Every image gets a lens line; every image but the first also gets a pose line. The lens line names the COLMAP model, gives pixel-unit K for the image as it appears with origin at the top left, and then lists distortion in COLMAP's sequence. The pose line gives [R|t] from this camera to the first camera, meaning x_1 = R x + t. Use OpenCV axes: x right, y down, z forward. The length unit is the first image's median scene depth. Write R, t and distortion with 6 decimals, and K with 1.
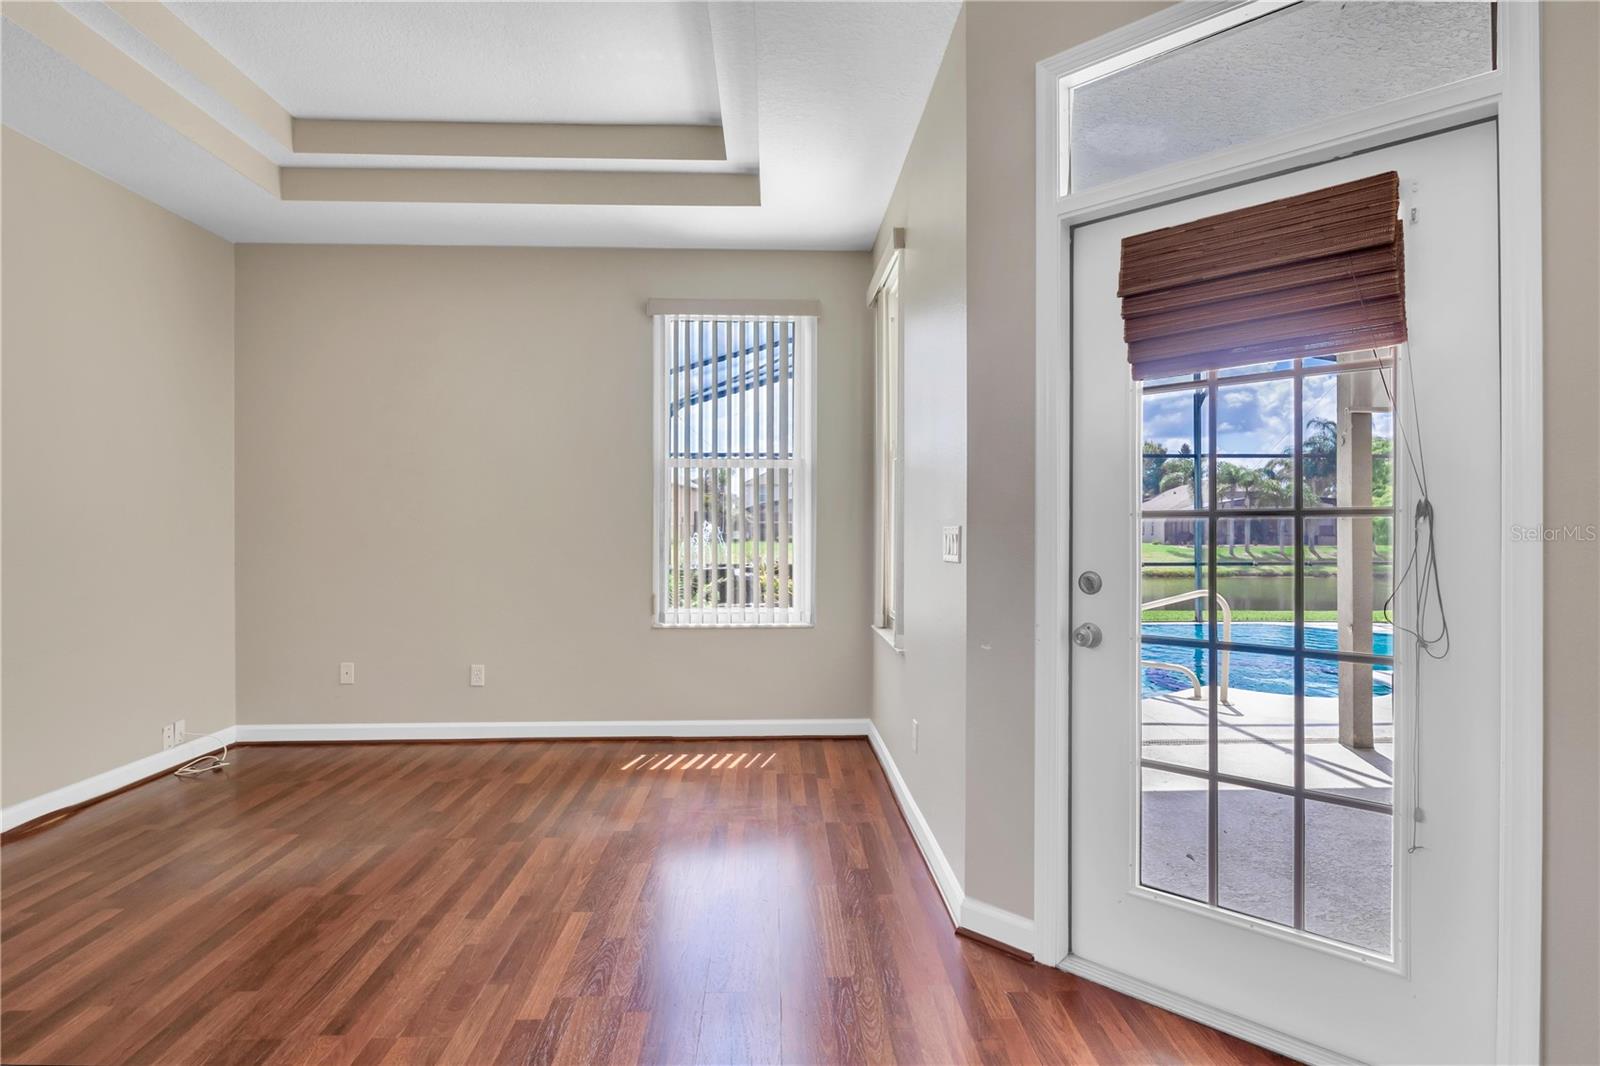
lens RADIAL K [[764.4, 0, 831.1], [0, 764.4, 531.8], [0, 0, 1]] dist [-0.004929, -0.001033]
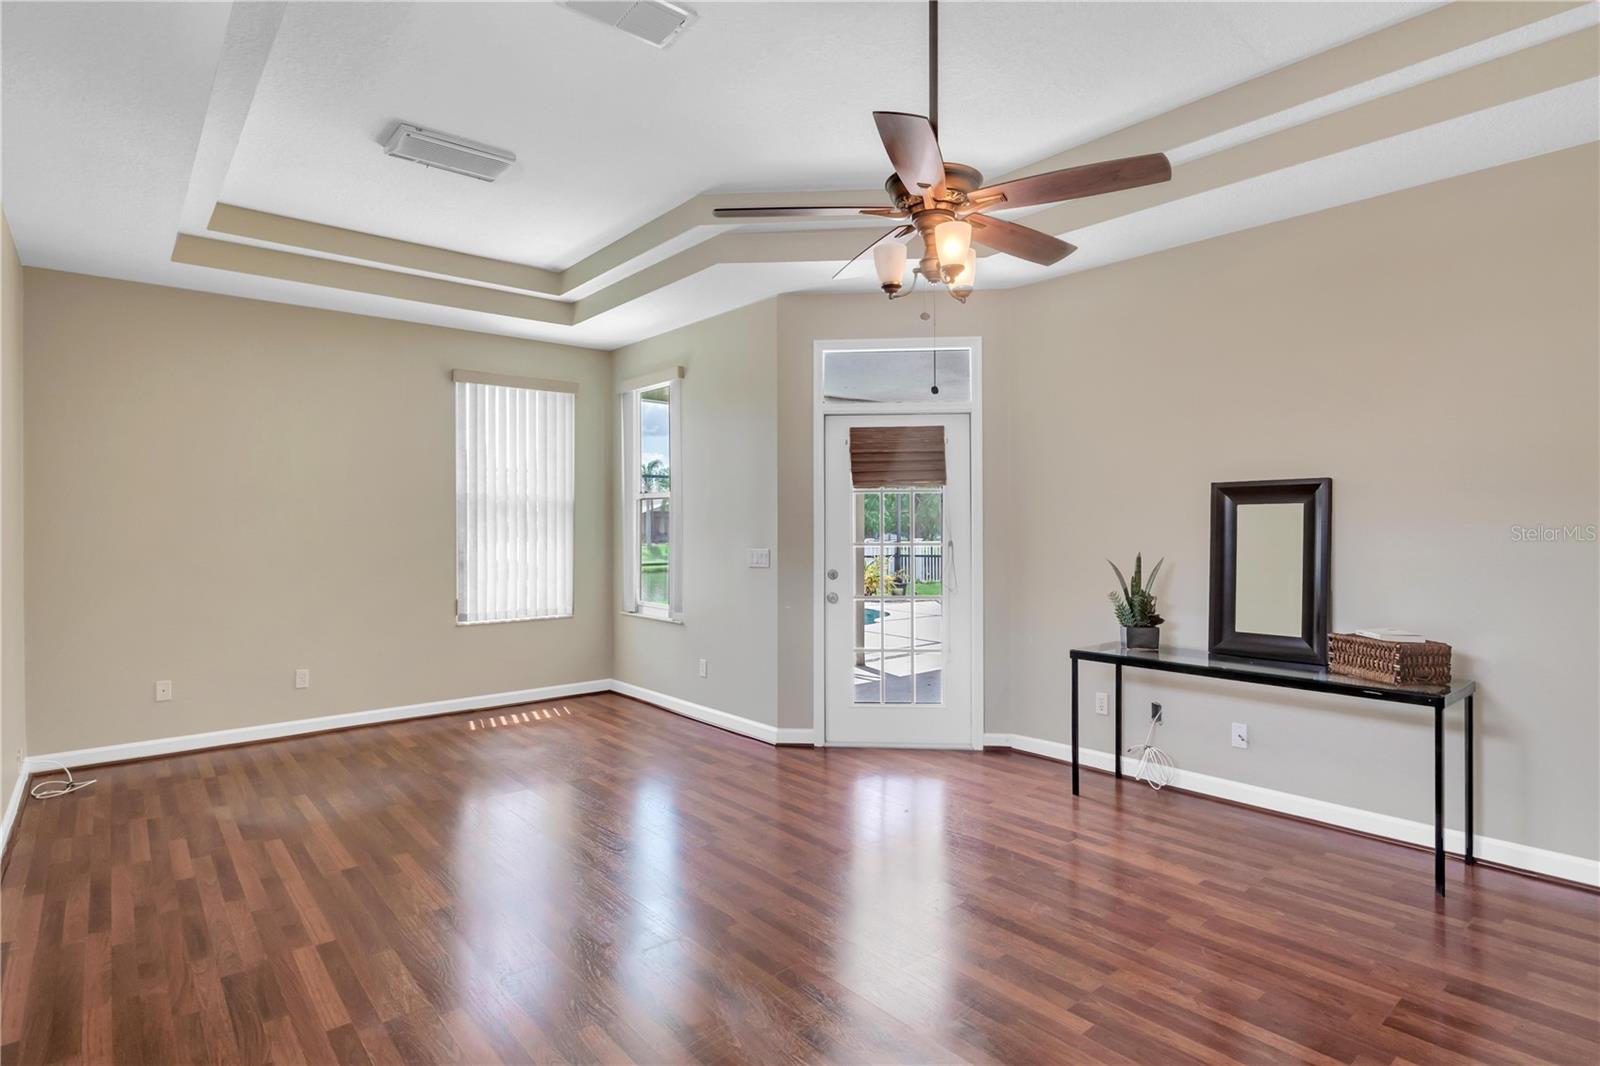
lens RADIAL K [[797.6, 0, 805.3], [0, 797.6, 526.5], [0, 0, 1]] dist [-0.006992, -0.001320]
pose [[0.787318, -0.001561, 0.616545, -0.983352], [0.003863, 0.999990, -0.002401, -0.058538], [-0.616535, 0.004272, 0.787316, -0.672713]]
